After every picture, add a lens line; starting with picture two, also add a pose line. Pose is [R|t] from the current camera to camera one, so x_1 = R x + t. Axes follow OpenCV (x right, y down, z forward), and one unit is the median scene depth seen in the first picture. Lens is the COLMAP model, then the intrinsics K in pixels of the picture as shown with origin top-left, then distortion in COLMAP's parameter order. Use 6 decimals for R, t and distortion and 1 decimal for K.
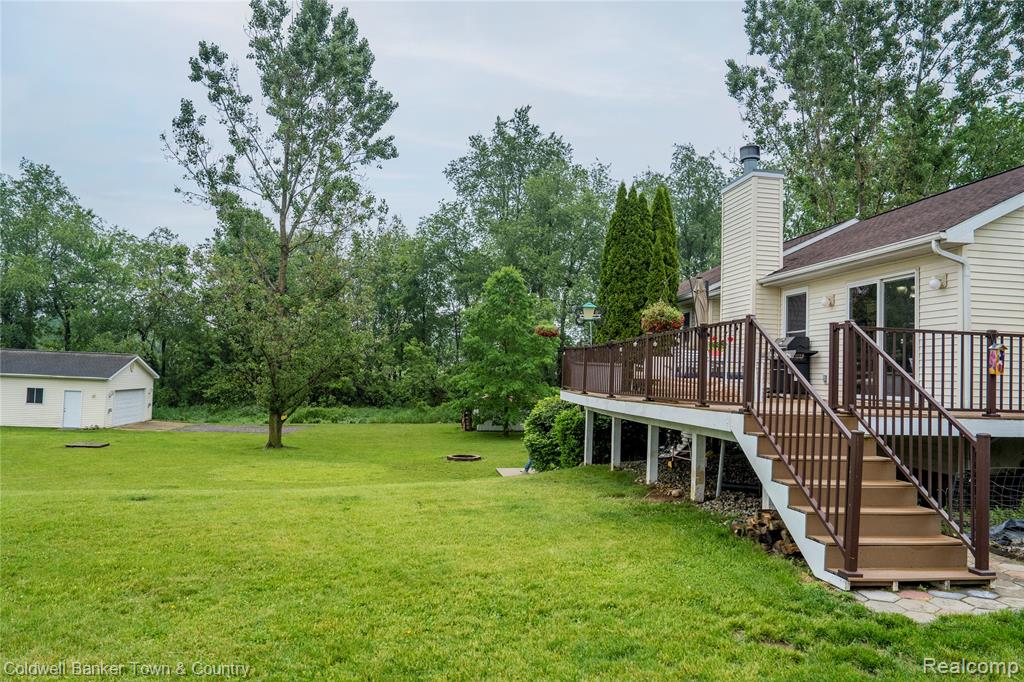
lens RADIAL K [[708.9, 0, 512.0], [0, 708.9, 341.0], [0, 0, 1]] dist [-0.115306, 0.089058]
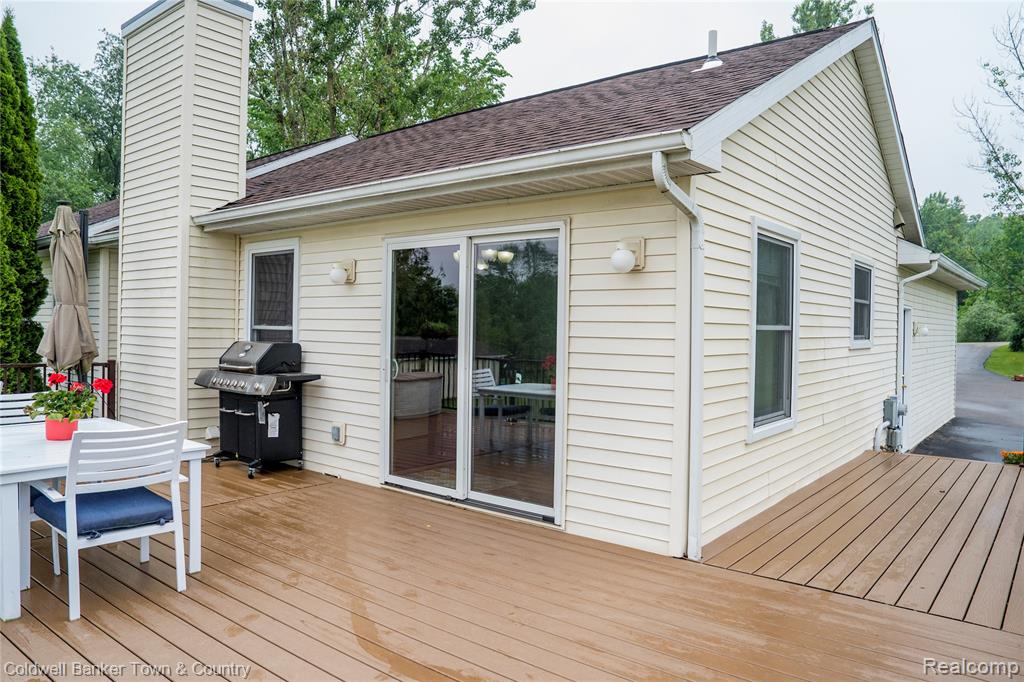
lens RADIAL K [[713.7, 0, 512.0], [0, 713.7, 341.0], [0, 0, 1]] dist [-0.118956, 0.096324]
pose [[0.732063, -0.032766, 0.680449, 0.144431], [-0.025589, 0.996815, 0.075529, -0.035151], [-0.680757, -0.072704, 0.728893, 0.391232]]
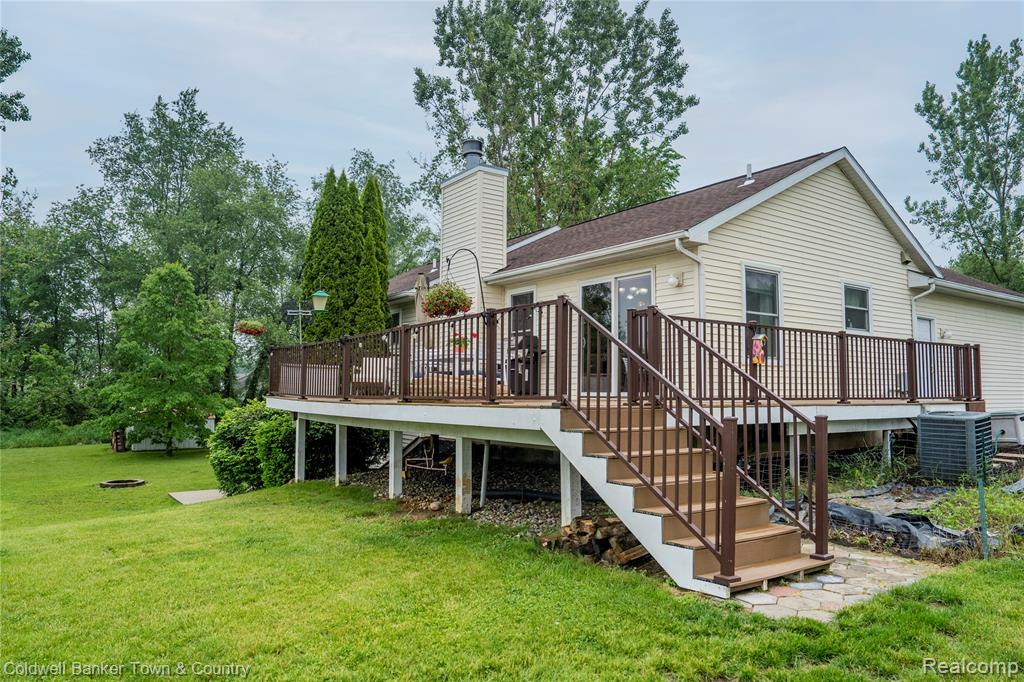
lens RADIAL K [[708.9, 0, 512.0], [0, 708.9, 341.0], [0, 0, 1]] dist [-0.115306, 0.089058]
pose [[0.890874, 0.007109, 0.454194, -0.044958], [-0.000092, 0.999880, -0.015470, 0.012366], [-0.454250, 0.013740, 0.890768, 0.088400]]
